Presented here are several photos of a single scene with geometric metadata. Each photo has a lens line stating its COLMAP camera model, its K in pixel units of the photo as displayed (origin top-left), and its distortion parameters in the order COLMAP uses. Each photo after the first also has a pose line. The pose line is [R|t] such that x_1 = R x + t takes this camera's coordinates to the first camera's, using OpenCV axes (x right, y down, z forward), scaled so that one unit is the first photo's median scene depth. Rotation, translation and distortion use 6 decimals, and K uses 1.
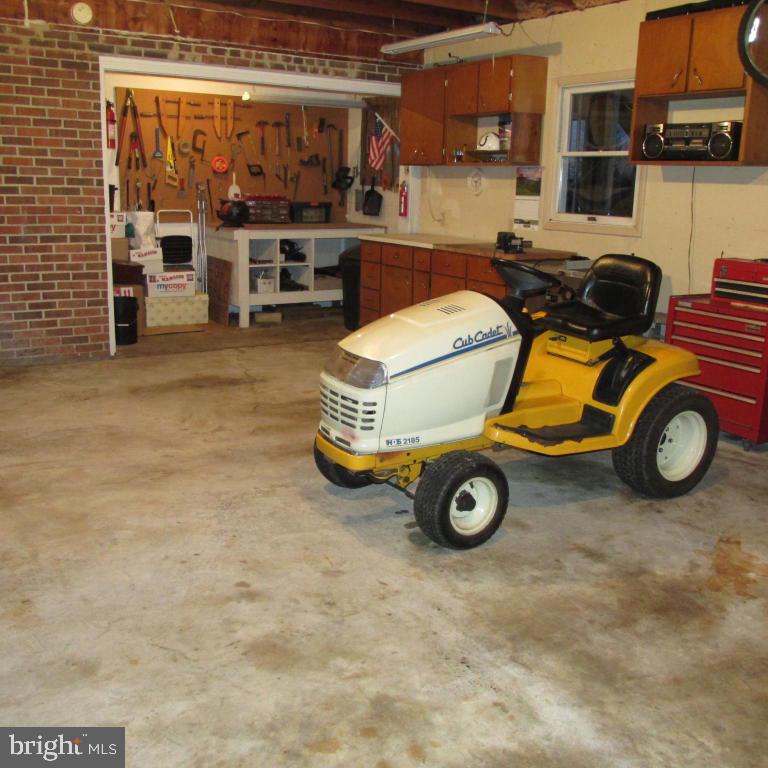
lens RADIAL K [[850.3, 0, 385.7], [0, 850.3, 380.6], [0, 0, 1]] dist [-0.035248, 0.020358]
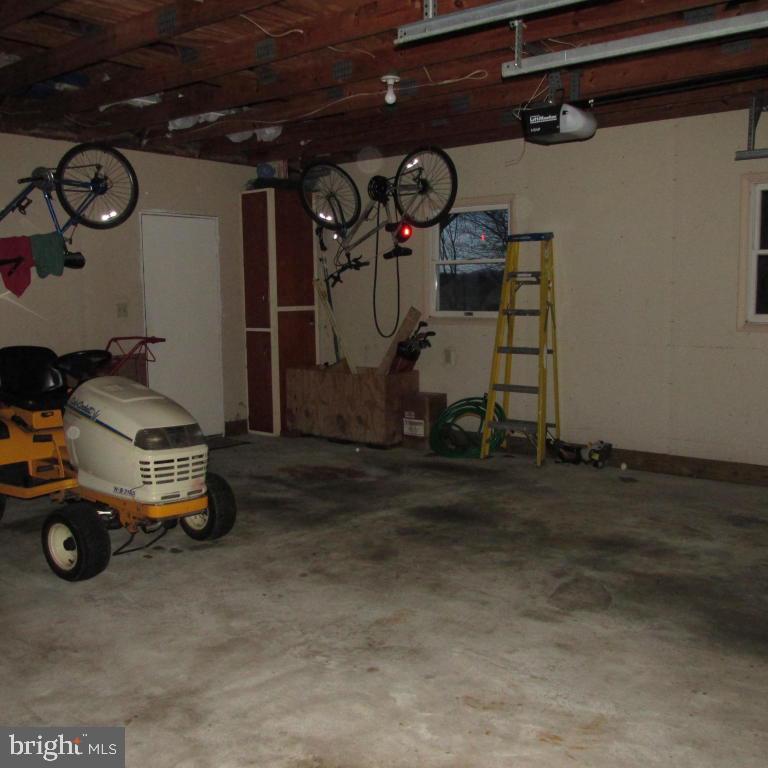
lens RADIAL K [[850.3, 0, 385.7], [0, 850.3, 380.6], [0, 0, 1]] dist [-0.035248, 0.020358]
pose [[-0.302463, -0.125217, 0.944900, -0.855460], [0.218656, 0.955781, 0.196650, -0.179488], [-0.927742, 0.266088, -0.261709, 0.660779]]
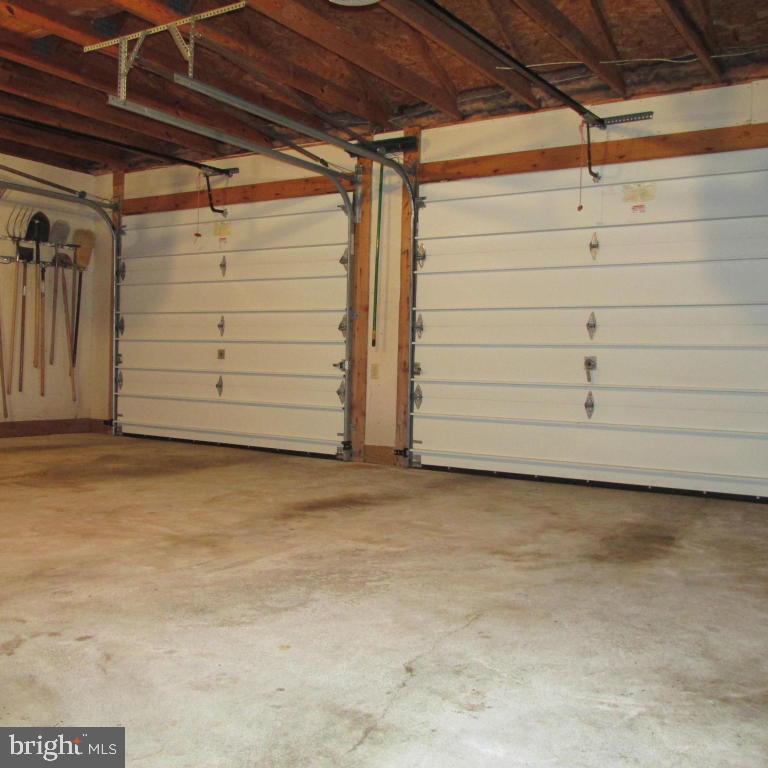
lens RADIAL K [[850.3, 0, 385.7], [0, 850.3, 380.6], [0, 0, 1]] dist [-0.035248, 0.020358]
pose [[-0.908764, -0.043265, -0.415061, -0.171325], [-0.145056, 0.965340, 0.216972, -0.206070], [0.391288, 0.257383, -0.883543, 1.357372]]
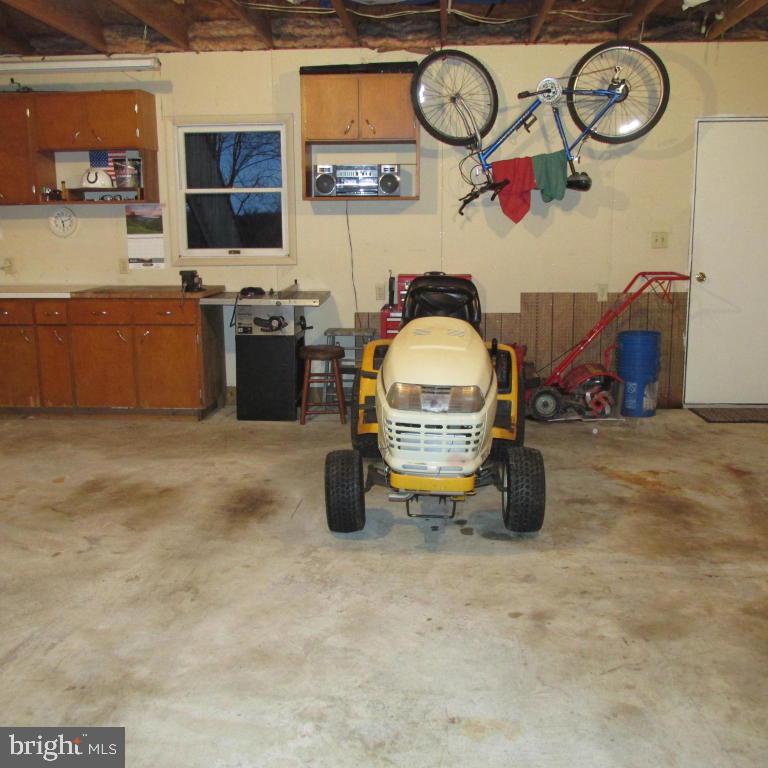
lens RADIAL K [[850.3, 0, 385.7], [0, 850.3, 380.6], [0, 0, 1]] dist [-0.035248, 0.020358]
pose [[0.596378, -0.179774, 0.782313, -0.578085], [0.206660, 0.976132, 0.066771, -0.077787], [-0.775644, 0.121852, 0.619296, 0.259221]]
